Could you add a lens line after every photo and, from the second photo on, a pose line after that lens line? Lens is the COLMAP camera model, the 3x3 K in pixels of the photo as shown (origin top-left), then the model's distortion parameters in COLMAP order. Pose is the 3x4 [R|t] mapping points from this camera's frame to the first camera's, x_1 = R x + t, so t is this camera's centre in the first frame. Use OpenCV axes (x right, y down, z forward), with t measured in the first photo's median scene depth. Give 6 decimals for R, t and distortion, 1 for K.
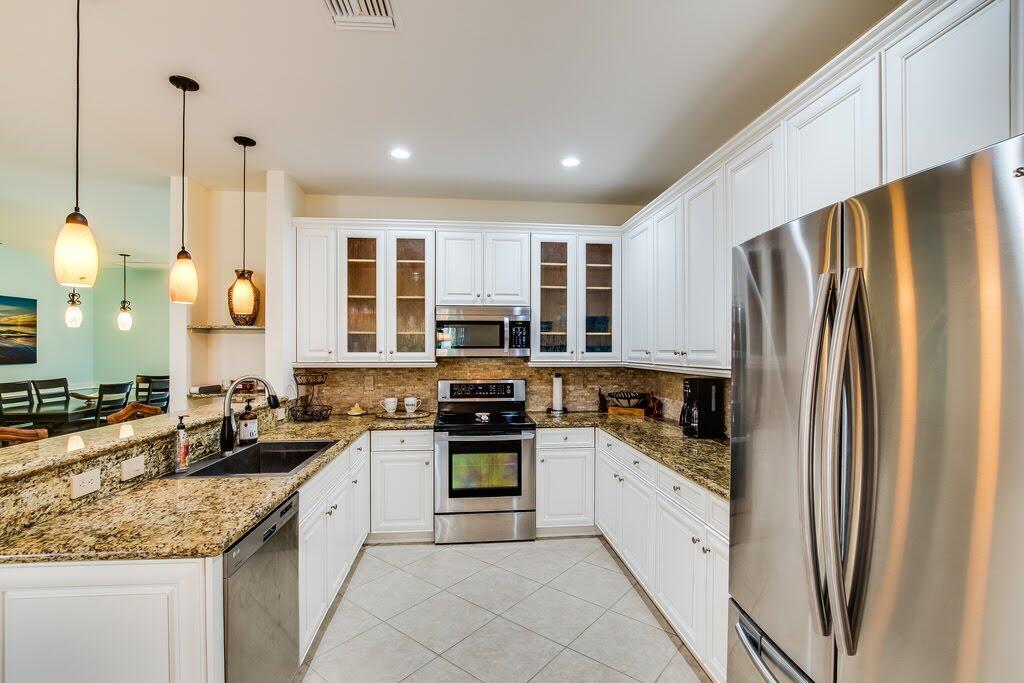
lens RADIAL K [[471.7, 0, 510.6], [0, 471.7, 350.8], [0, 0, 1]] dist [-0.014820, 0.000342]
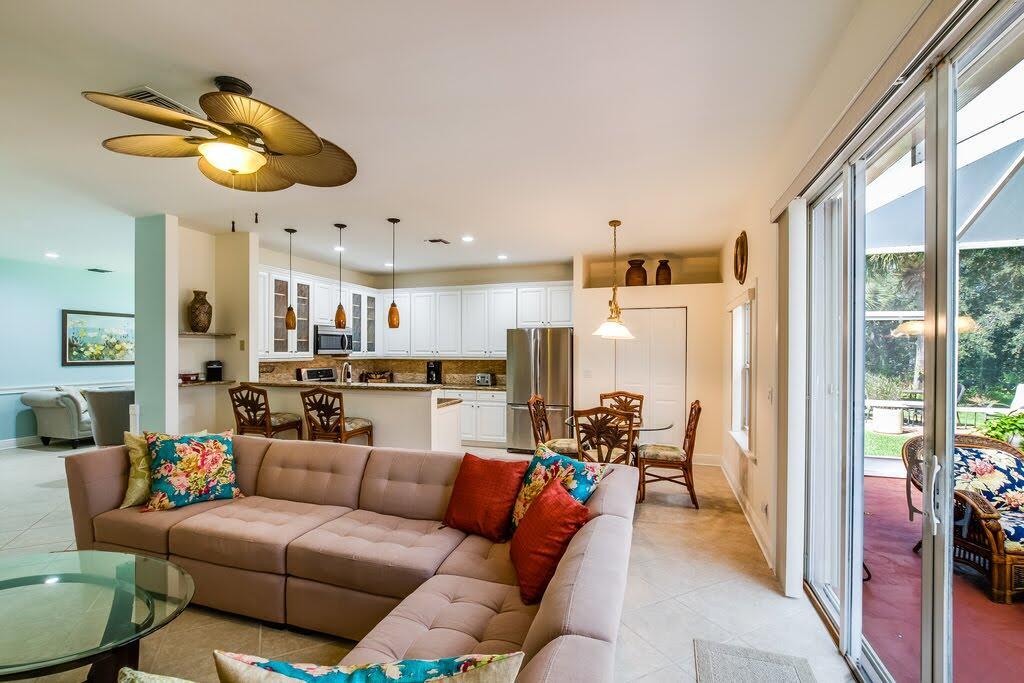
lens RADIAL K [[471.7, 0, 510.6], [0, 471.7, 350.8], [0, 0, 1]] dist [-0.014820, 0.000342]
pose [[0.407649, -0.001456, 0.913138, -1.393759], [0.002239, 0.999997, 0.000595, -0.000325], [-0.913136, 0.001802, 0.407651, -0.340349]]
